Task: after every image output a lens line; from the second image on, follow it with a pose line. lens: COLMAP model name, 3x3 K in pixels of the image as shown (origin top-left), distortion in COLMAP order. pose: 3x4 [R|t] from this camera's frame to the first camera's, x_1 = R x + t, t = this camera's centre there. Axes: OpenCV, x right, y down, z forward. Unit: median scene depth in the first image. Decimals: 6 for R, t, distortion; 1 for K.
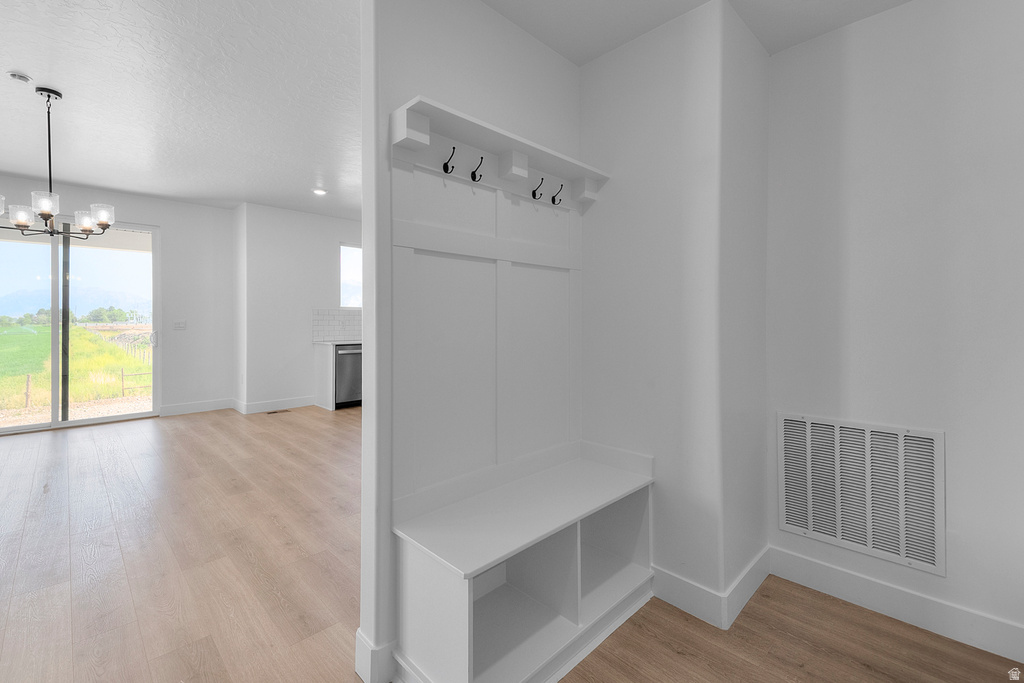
lens RADIAL K [[445.7, 0, 499.3], [0, 445.7, 324.8], [0, 0, 1]] dist [0.031269, -0.001971]
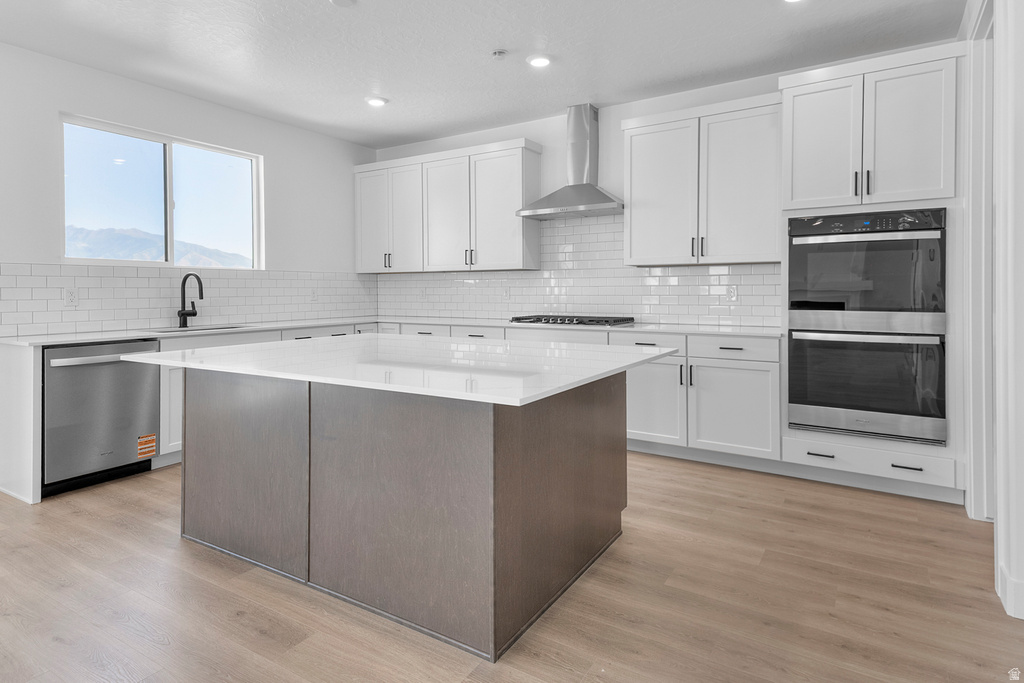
lens RADIAL K [[565.0, 0, 509.9], [0, 565.0, 295.8], [0, 0, 1]] dist [0.059480, -0.014106]
pose [[0.969549, -0.005010, 0.244846, -0.075130], [0.004700, 0.999987, 0.001849, -0.001628], [-0.244853, -0.000642, 0.969560, 0.369620]]
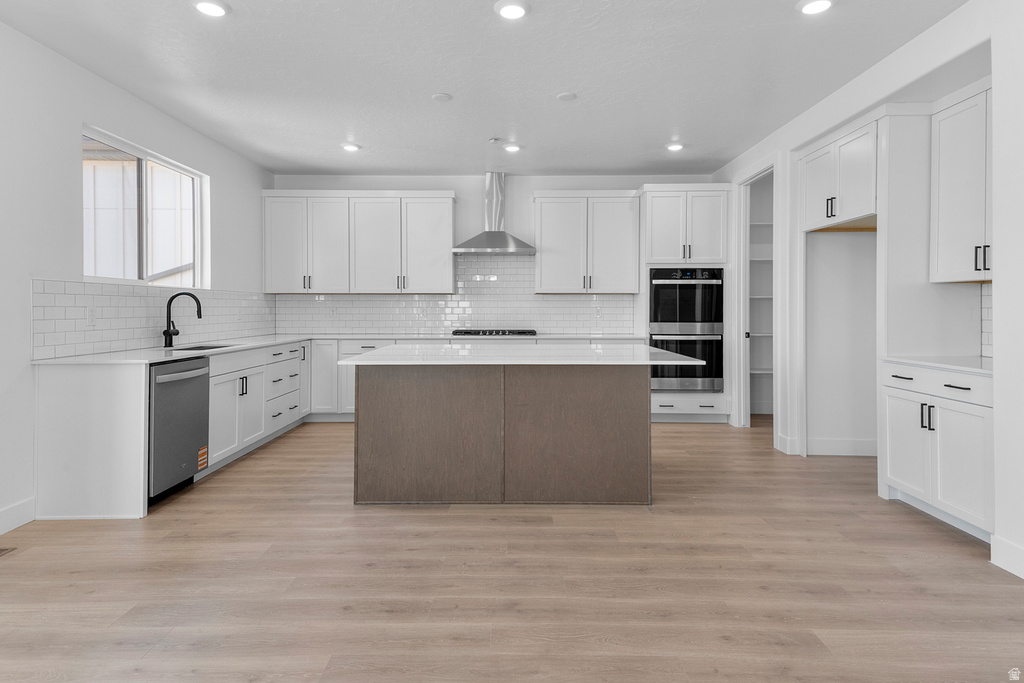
lens RADIAL K [[565.0, 0, 507.5], [0, 565.0, 308.5], [0, 0, 1]] dist [0.059480, -0.014106]
pose [[0.689791, 0.002336, 0.724004, -0.553935], [0.005448, 0.999950, -0.008417, -0.002103], [-0.723988, 0.009750, 0.689744, 0.371206]]
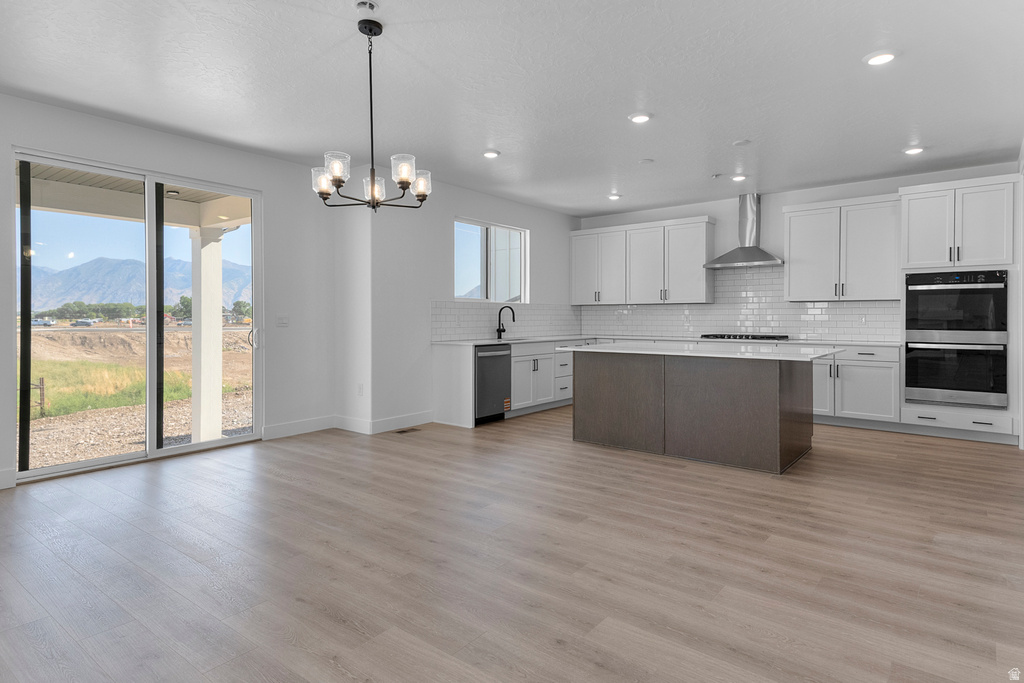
lens RADIAL K [[565.0, 0, 510.9], [0, 565.0, 319.2], [0, 0, 1]] dist [0.059480, -0.014106]
pose [[0.989318, 0.001494, 0.145768, -0.467250], [-0.000629, 0.999982, -0.005983, 0.003846], [-0.145775, 0.005827, 0.989301, -0.011381]]
